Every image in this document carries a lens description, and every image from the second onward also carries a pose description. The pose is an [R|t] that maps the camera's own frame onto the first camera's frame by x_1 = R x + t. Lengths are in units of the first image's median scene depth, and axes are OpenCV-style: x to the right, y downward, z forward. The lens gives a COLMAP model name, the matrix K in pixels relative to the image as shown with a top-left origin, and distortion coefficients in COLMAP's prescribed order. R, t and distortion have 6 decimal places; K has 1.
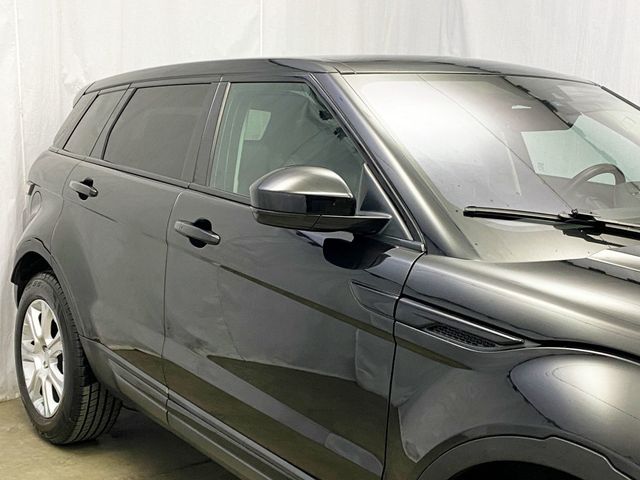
lens RADIAL K [[904.6, 0, 324.2], [0, 904.6, 237.9], [0, 0, 1]] dist [0.114309, 0.000000]
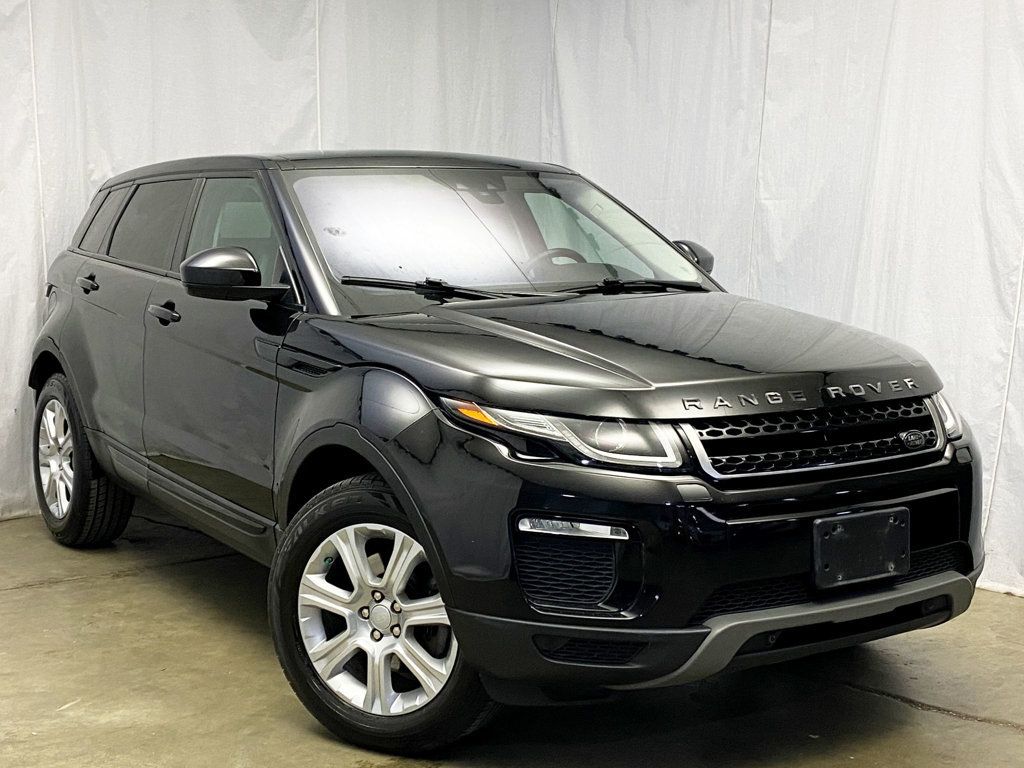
lens RADIAL K [[1447.4, 0, 508.7], [0, 1447.4, 381.9], [0, 0, 1]] dist [0.114309, 0.000000]
pose [[0.997621, -0.010293, -0.068164, 0.297113], [0.008891, 0.999743, -0.020847, 0.088391], [0.068361, 0.020191, 0.997456, -0.560134]]
